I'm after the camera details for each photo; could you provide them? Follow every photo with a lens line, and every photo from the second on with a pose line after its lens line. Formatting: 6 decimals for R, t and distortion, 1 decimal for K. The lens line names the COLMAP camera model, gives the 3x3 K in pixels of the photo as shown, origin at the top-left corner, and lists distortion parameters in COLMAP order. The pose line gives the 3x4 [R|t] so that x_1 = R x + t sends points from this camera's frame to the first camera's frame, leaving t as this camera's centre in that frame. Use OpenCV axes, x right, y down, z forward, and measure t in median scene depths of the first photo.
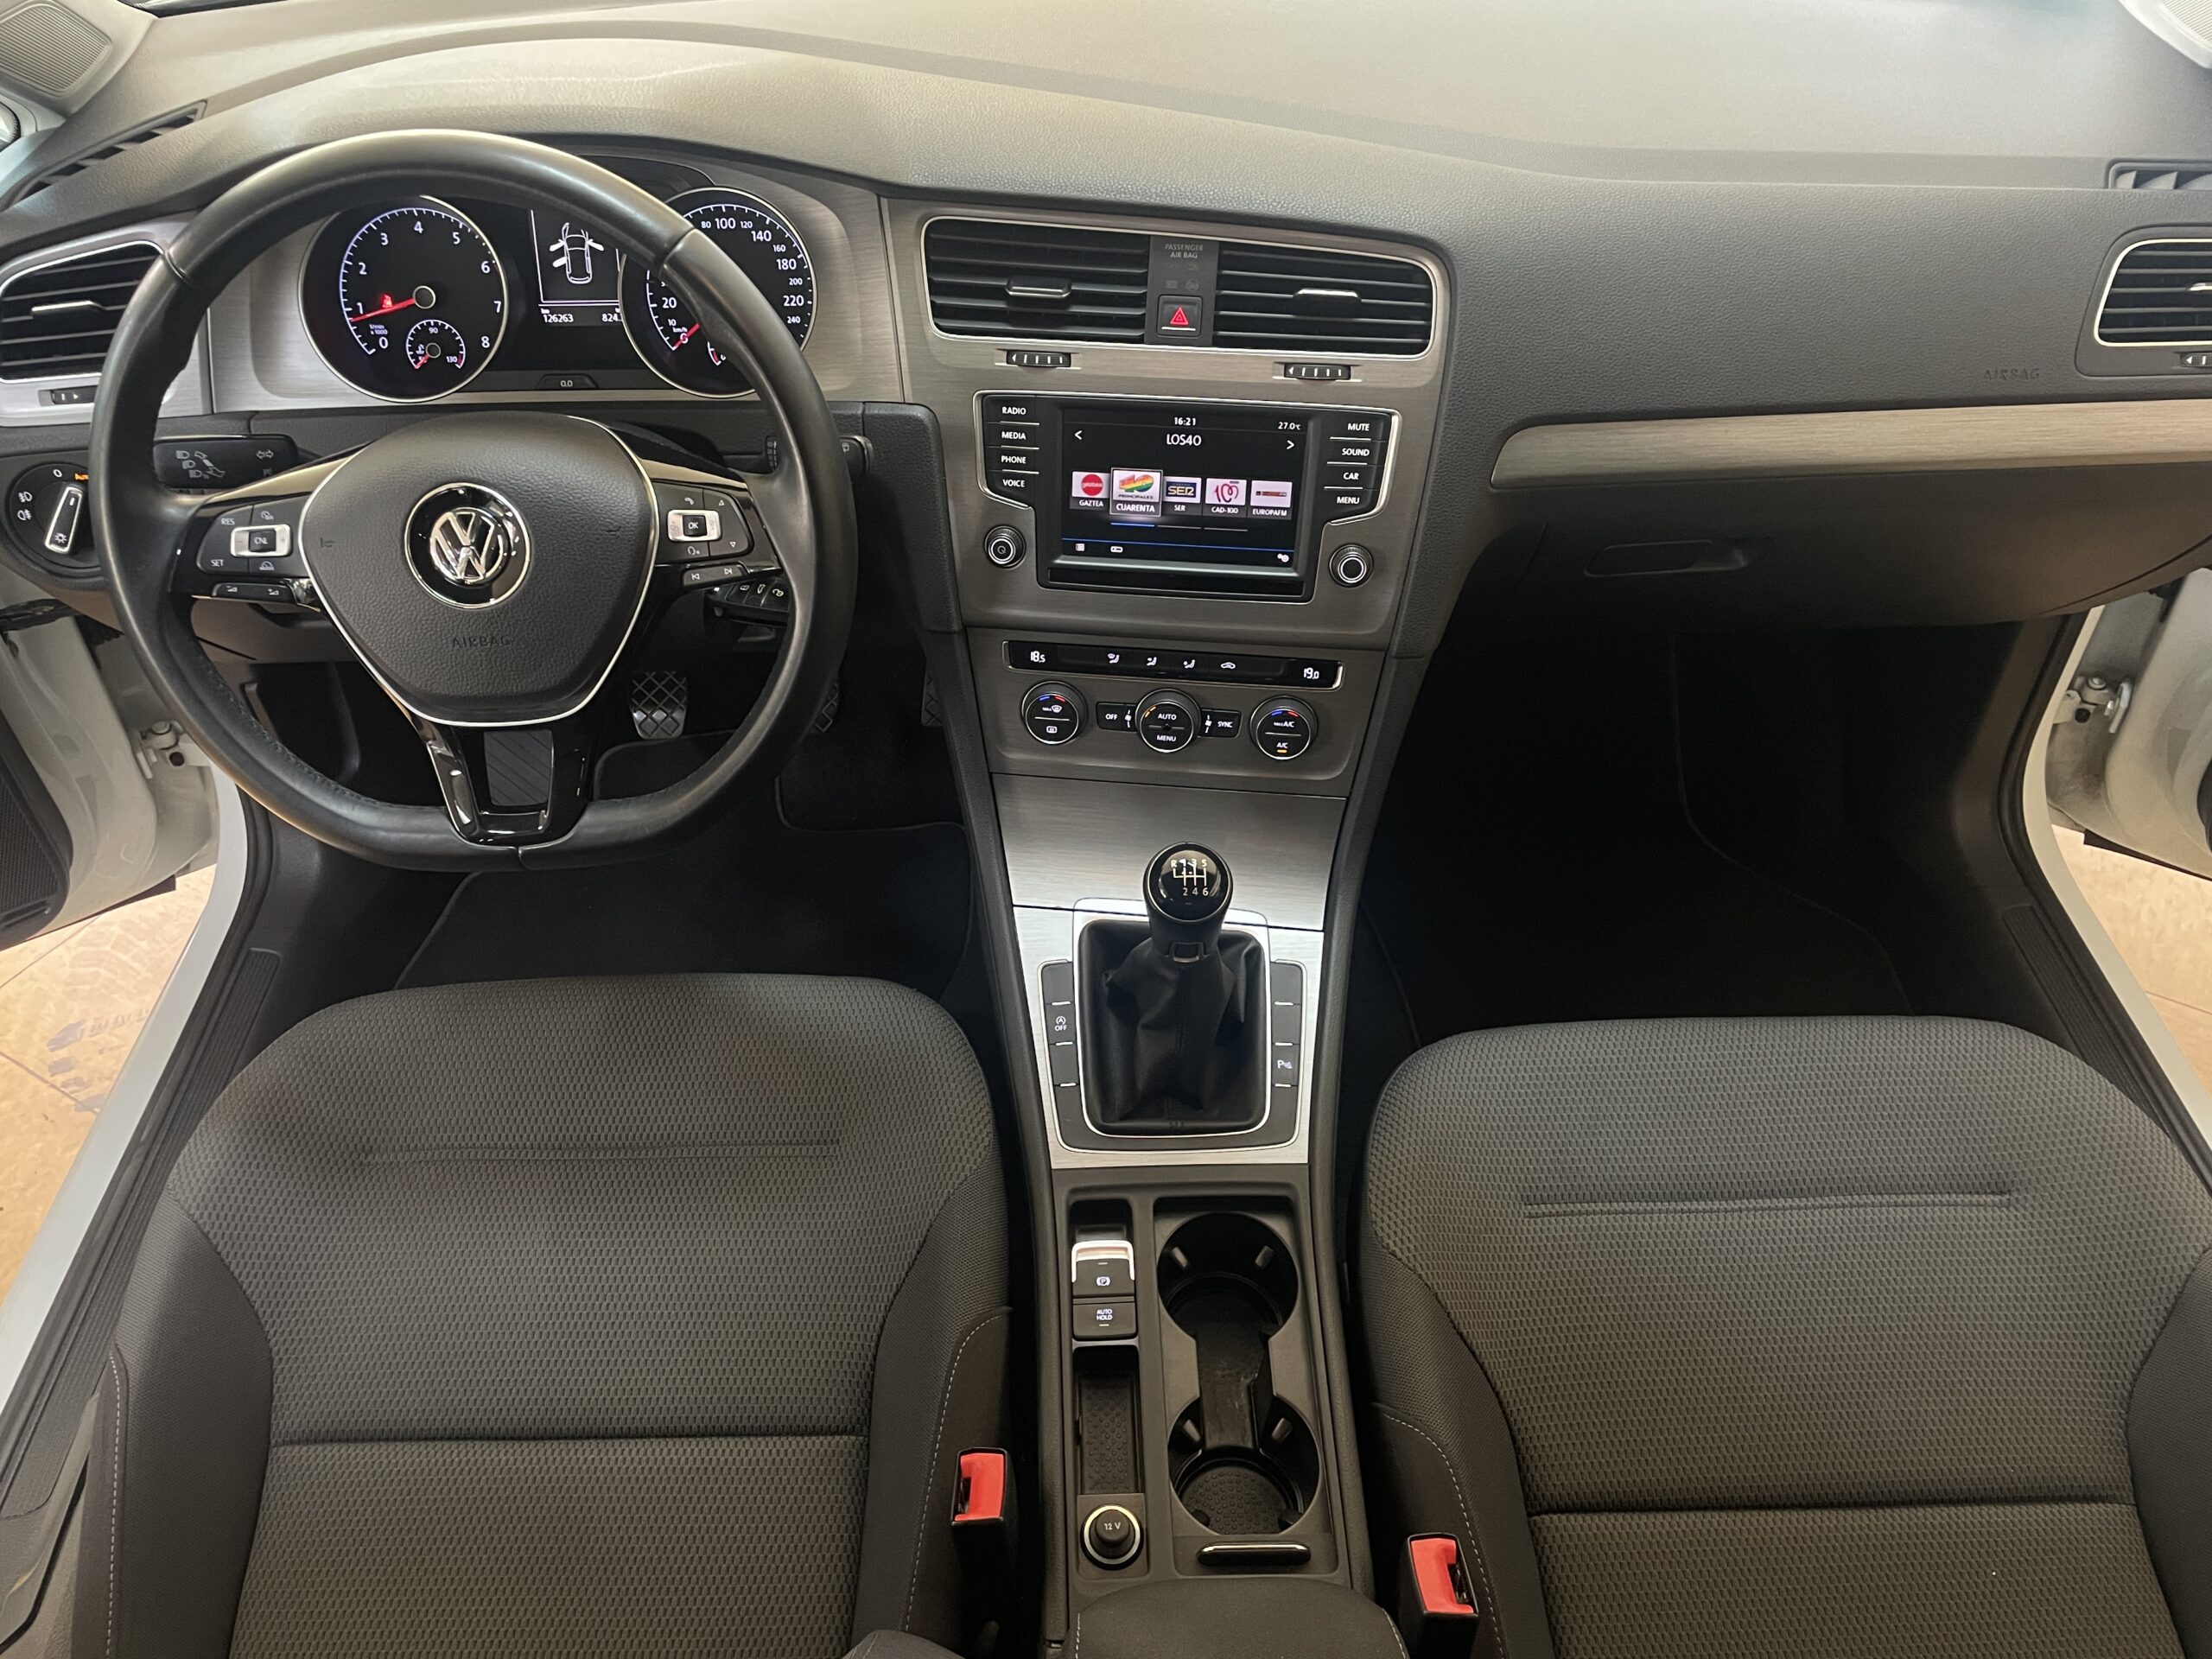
lens RADIAL K [[1716.2, 0, 1106.6], [0, 1716.2, 818.0], [0, 0, 1]] dist [0.038759, -0.034897]
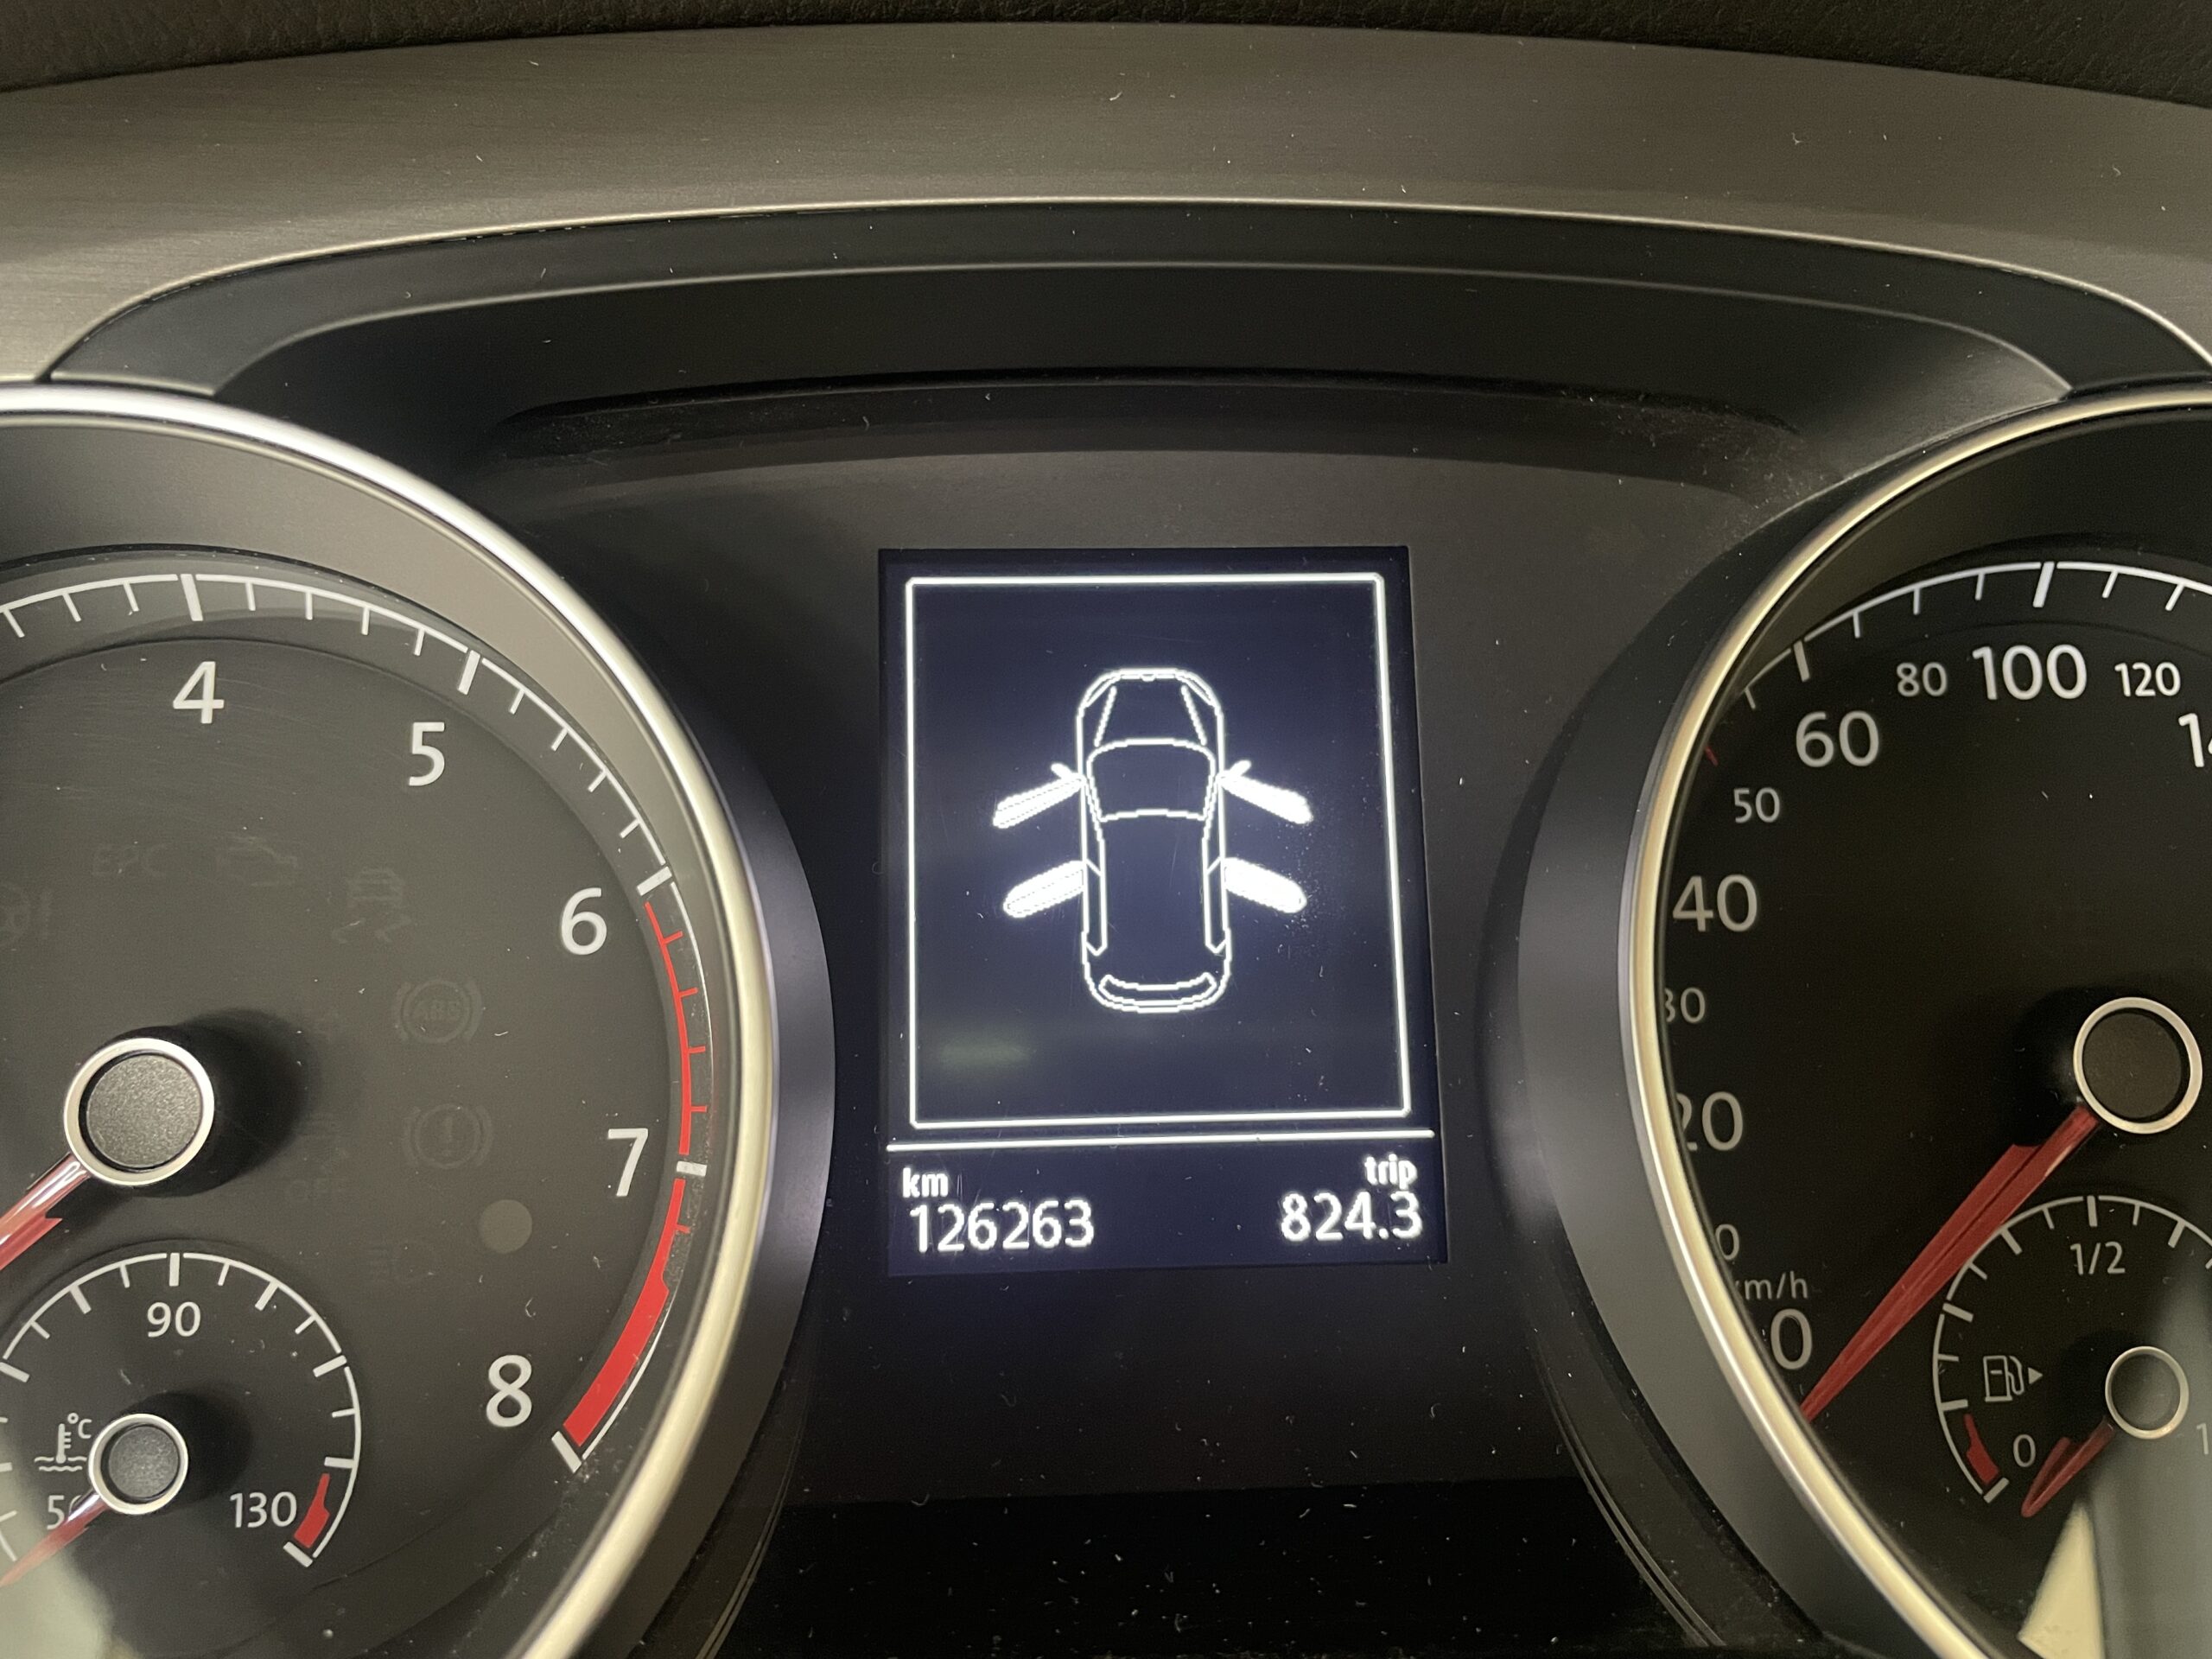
lens RADIAL K [[1716.2, 0, 1105.9], [0, 1716.2, 827.6], [0, 0, 1]] dist [0.038759, -0.034897]
pose [[0.998315, 0.000916, 0.058021, -0.318367], [0.024318, 0.901240, -0.432637, -0.254905], [-0.052687, 0.433319, 0.899699, 0.845047]]
